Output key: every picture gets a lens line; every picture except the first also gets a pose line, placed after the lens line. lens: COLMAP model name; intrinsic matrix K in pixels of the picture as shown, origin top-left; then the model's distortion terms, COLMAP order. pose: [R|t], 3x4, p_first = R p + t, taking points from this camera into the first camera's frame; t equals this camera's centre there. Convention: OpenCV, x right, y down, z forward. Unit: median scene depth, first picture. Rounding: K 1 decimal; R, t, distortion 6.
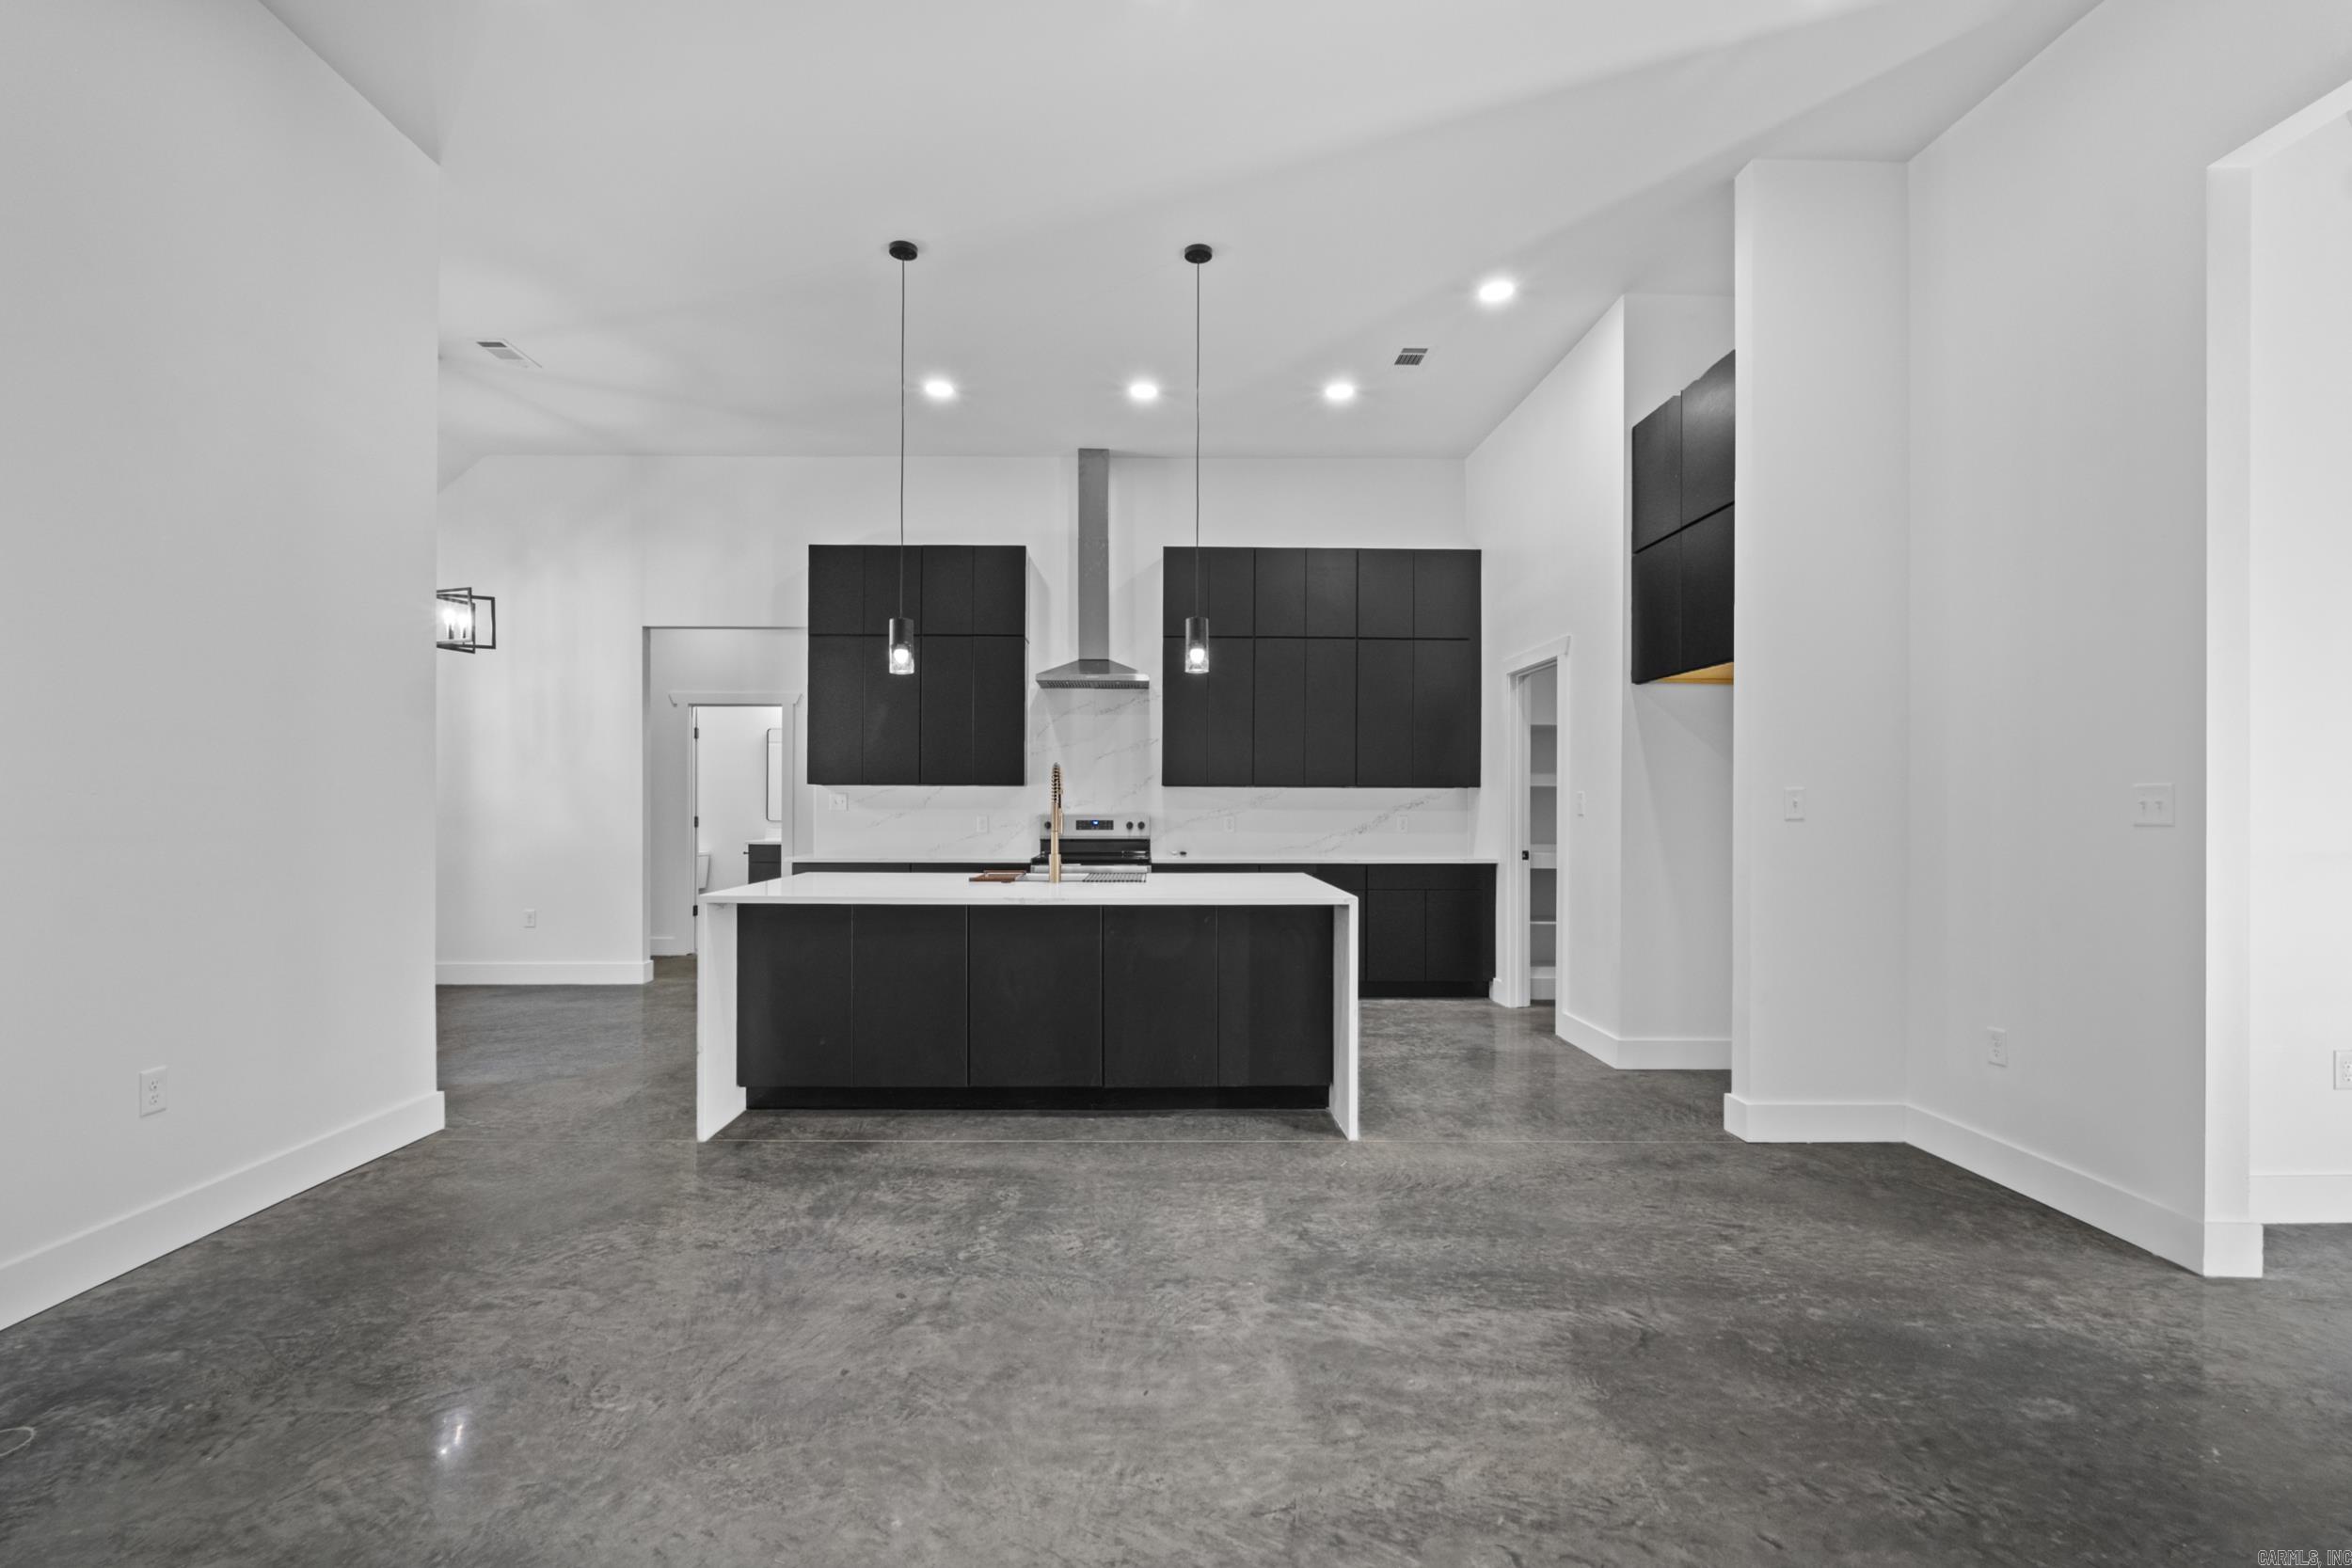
lens RADIAL K [[1032.2, 0, 1162.8], [0, 1032.2, 799.4], [0, 0, 1]] dist [-0.005010, -0.000611]
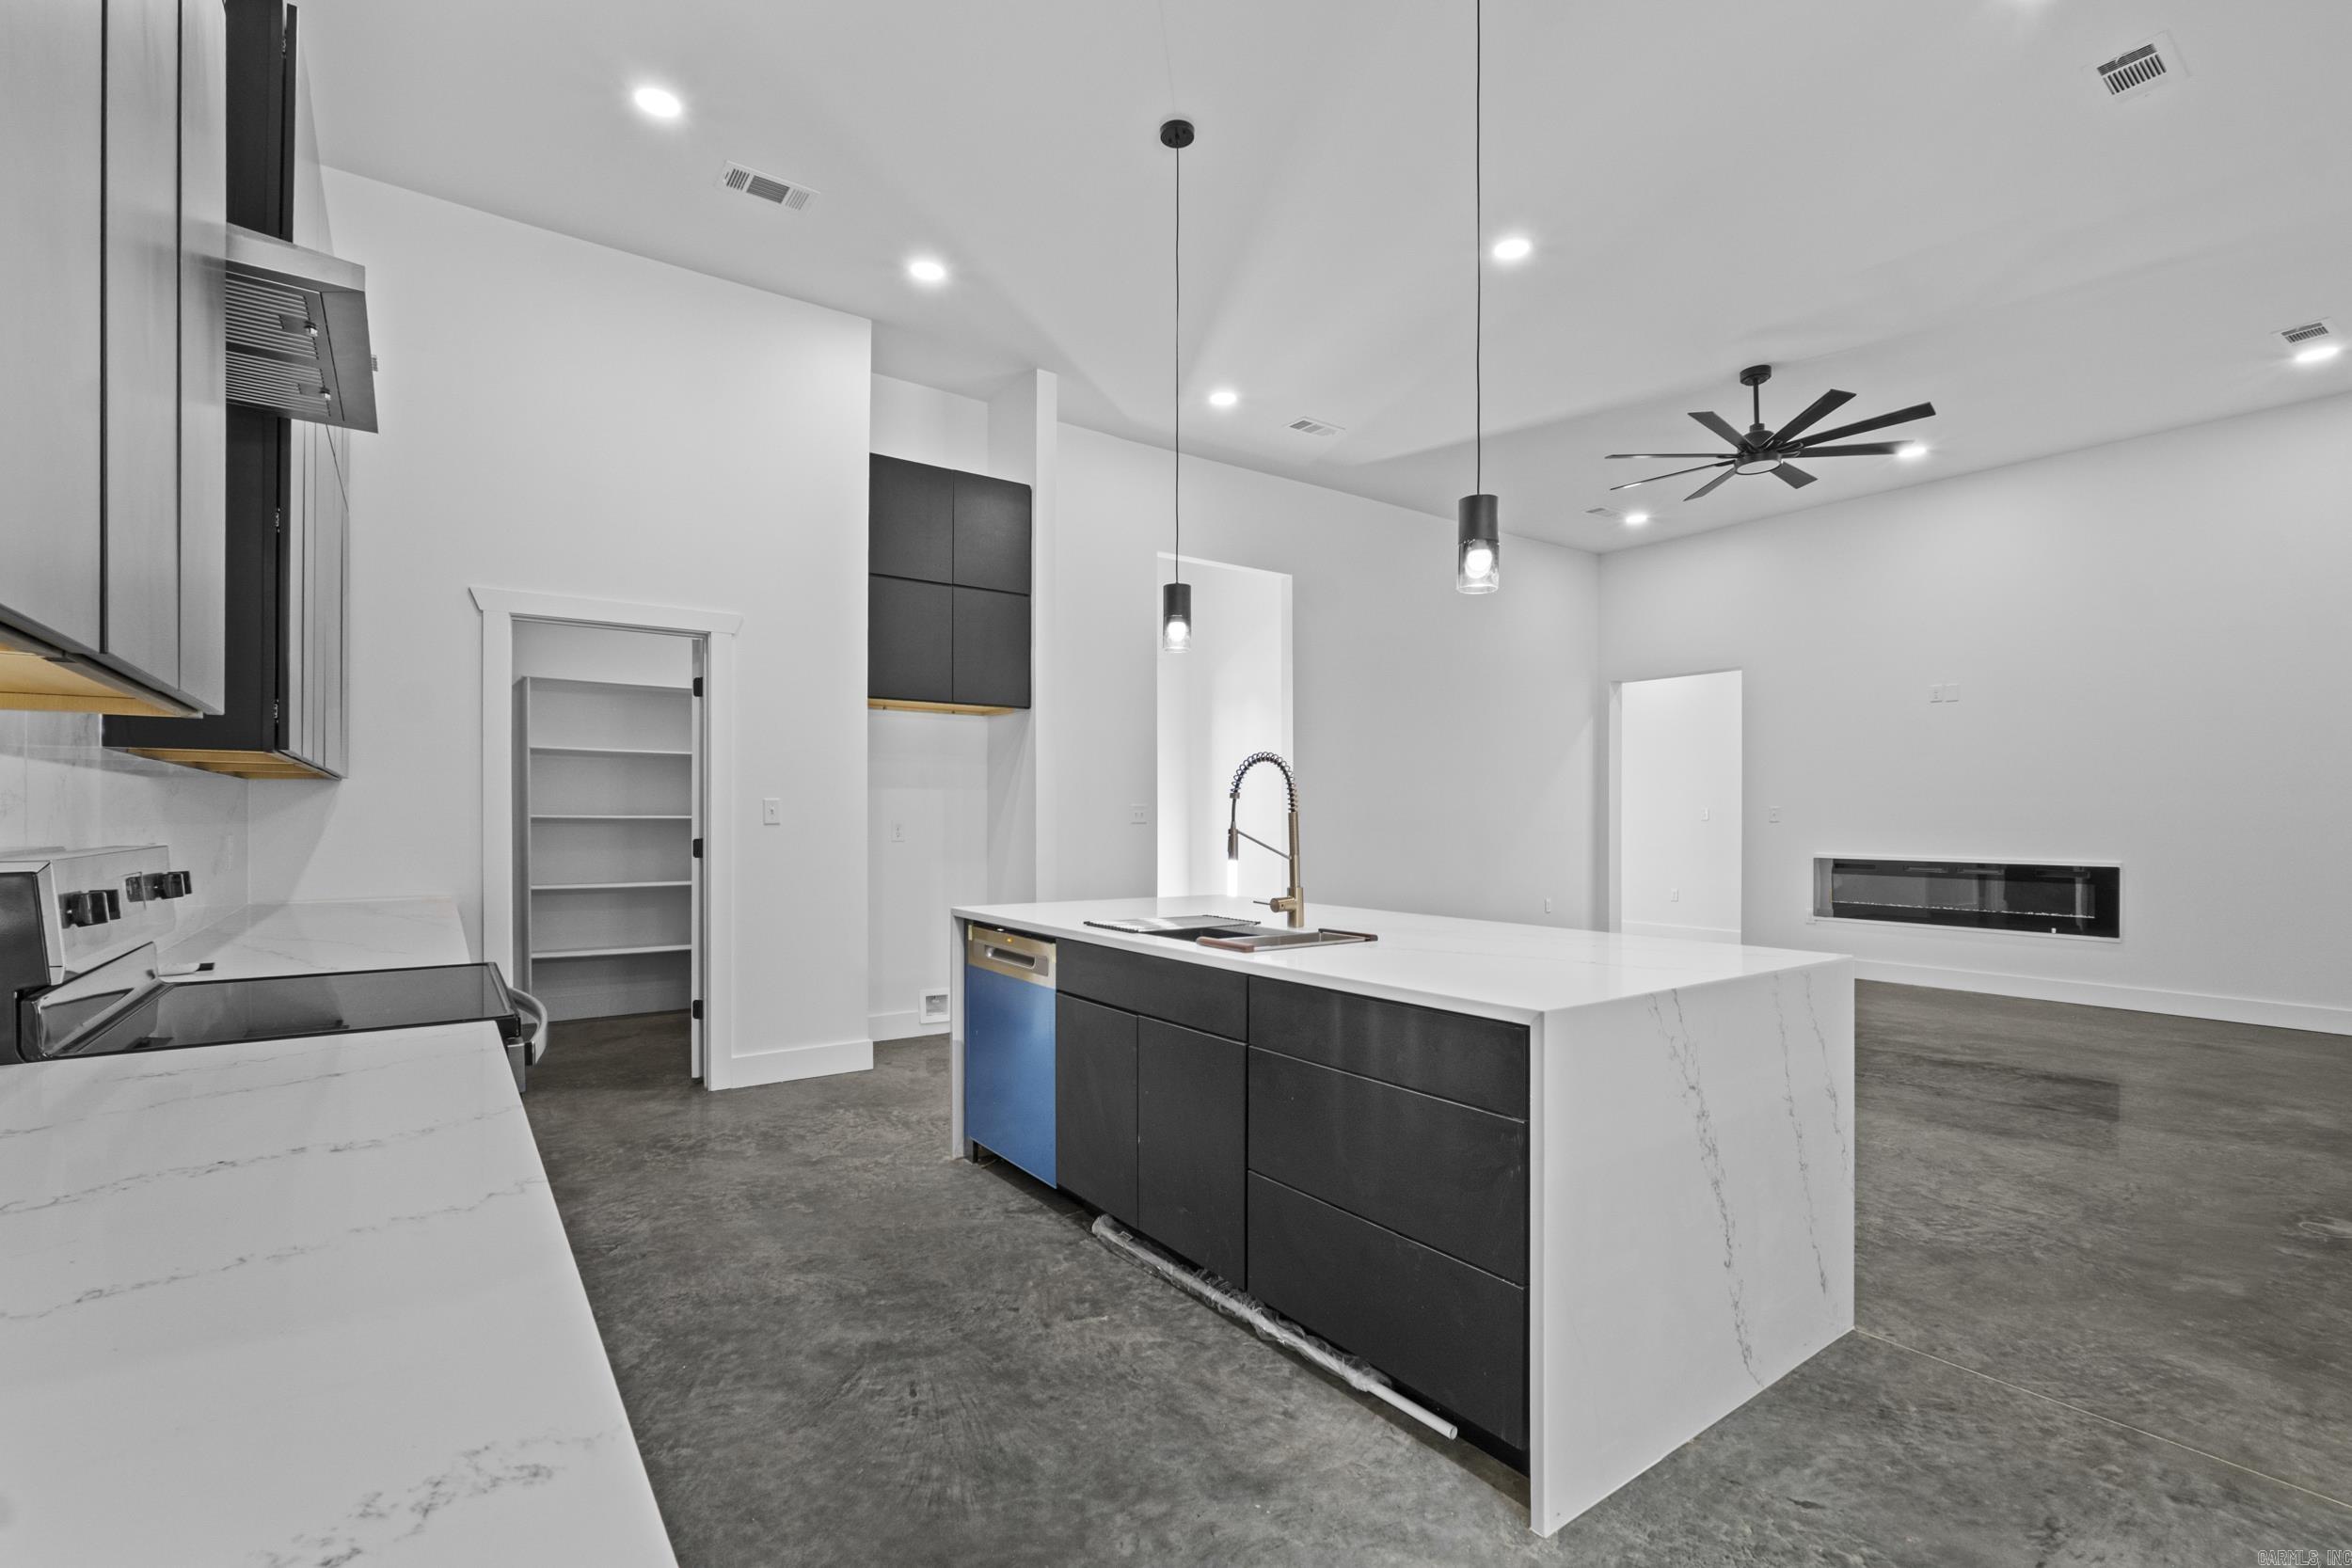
lens RADIAL K [[1038.2, 0, 1178.8], [0, 1038.2, 824.4], [0, 0, 1]] dist [-0.001163, 0.000091]
pose [[-0.570225, -0.008131, 0.821449, -0.963399], [-0.006624, 0.999964, 0.005300, 0.014097], [-0.821462, -0.002419, -0.570258, 2.230230]]
